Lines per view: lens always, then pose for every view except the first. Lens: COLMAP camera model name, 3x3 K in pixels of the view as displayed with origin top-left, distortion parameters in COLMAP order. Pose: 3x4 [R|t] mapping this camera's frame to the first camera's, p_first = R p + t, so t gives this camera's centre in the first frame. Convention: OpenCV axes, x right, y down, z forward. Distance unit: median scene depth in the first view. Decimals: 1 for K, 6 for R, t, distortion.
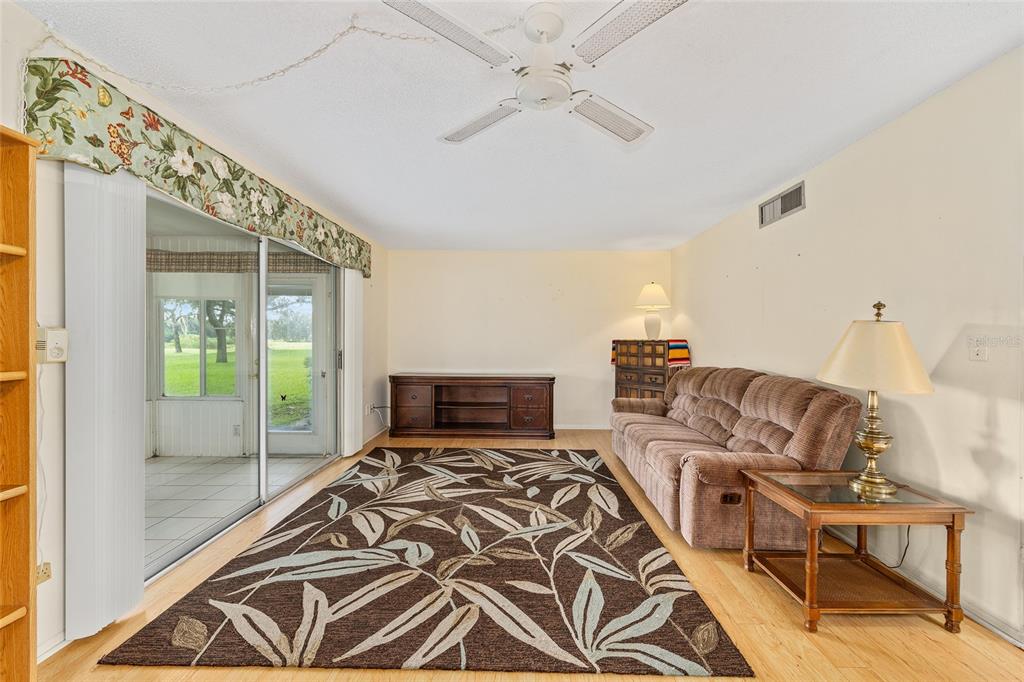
lens RADIAL K [[410.9, 0, 517.8], [0, 410.9, 339.2], [0, 0, 1]] dist [-0.004808, 0.002504]
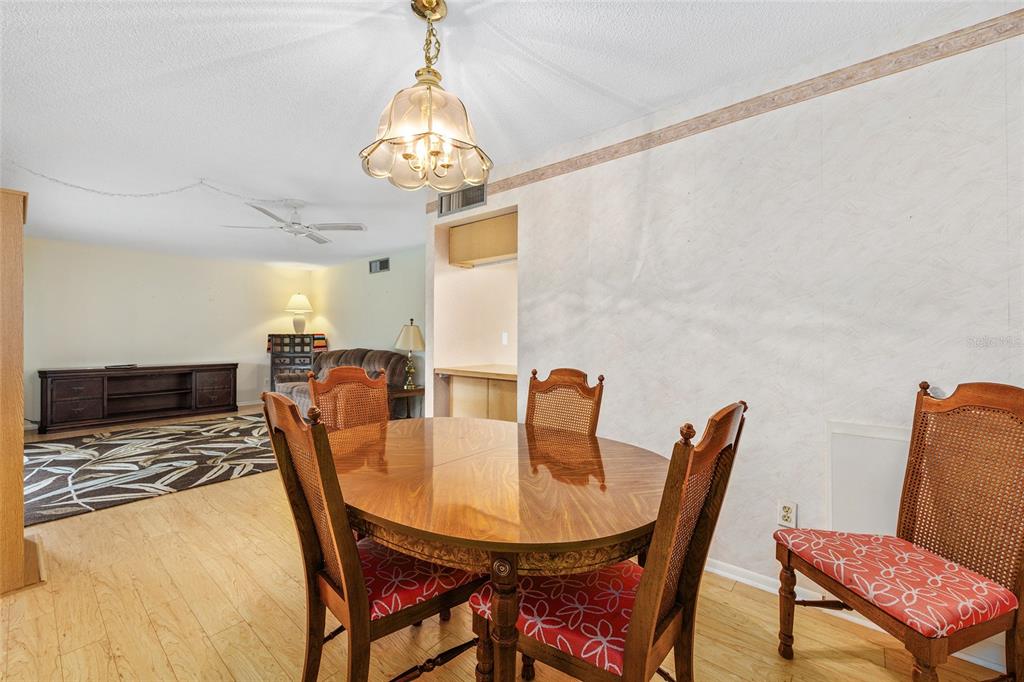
lens RADIAL K [[410.9, 0, 517.2], [0, 410.9, 335.2], [0, 0, 1]] dist [-0.004808, 0.002504]
pose [[0.626665, -0.005028, 0.779273, -0.607576], [0.005663, 0.999982, 0.001898, 0.014211], [-0.779268, 0.003223, 0.626682, -0.944276]]
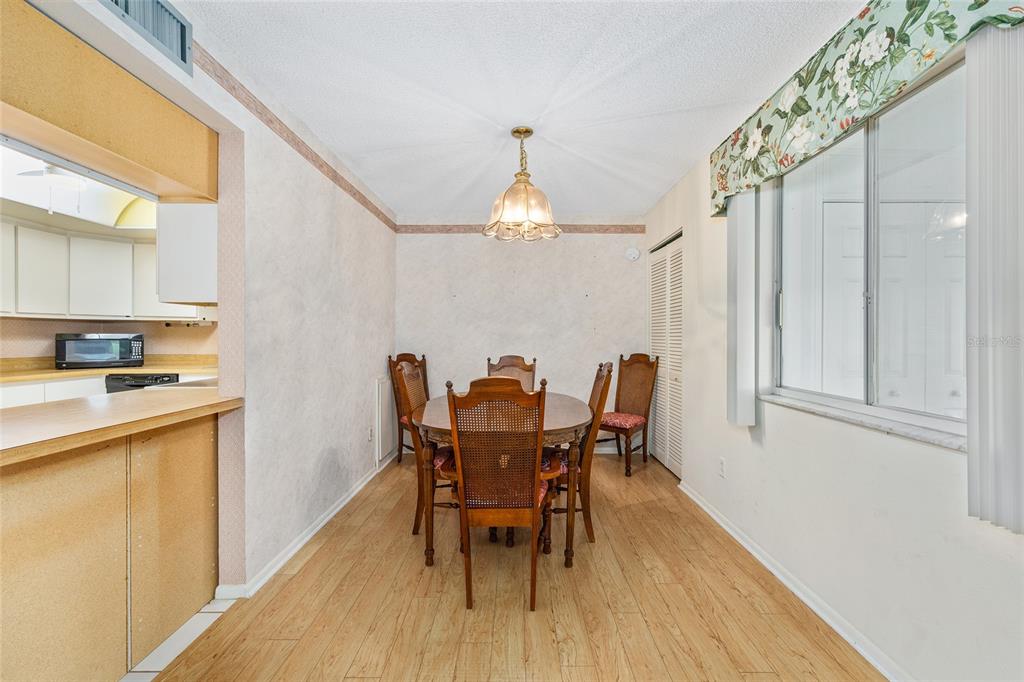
lens RADIAL K [[410.9, 0, 507.8], [0, 410.9, 337.0], [0, 0, 1]] dist [-0.004808, 0.002504]
pose [[-0.999909, -0.009040, 0.010004, -0.104259], [-0.008993, 0.999948, 0.004817, 0.010631], [-0.010047, 0.004727, -0.999938, 0.827719]]
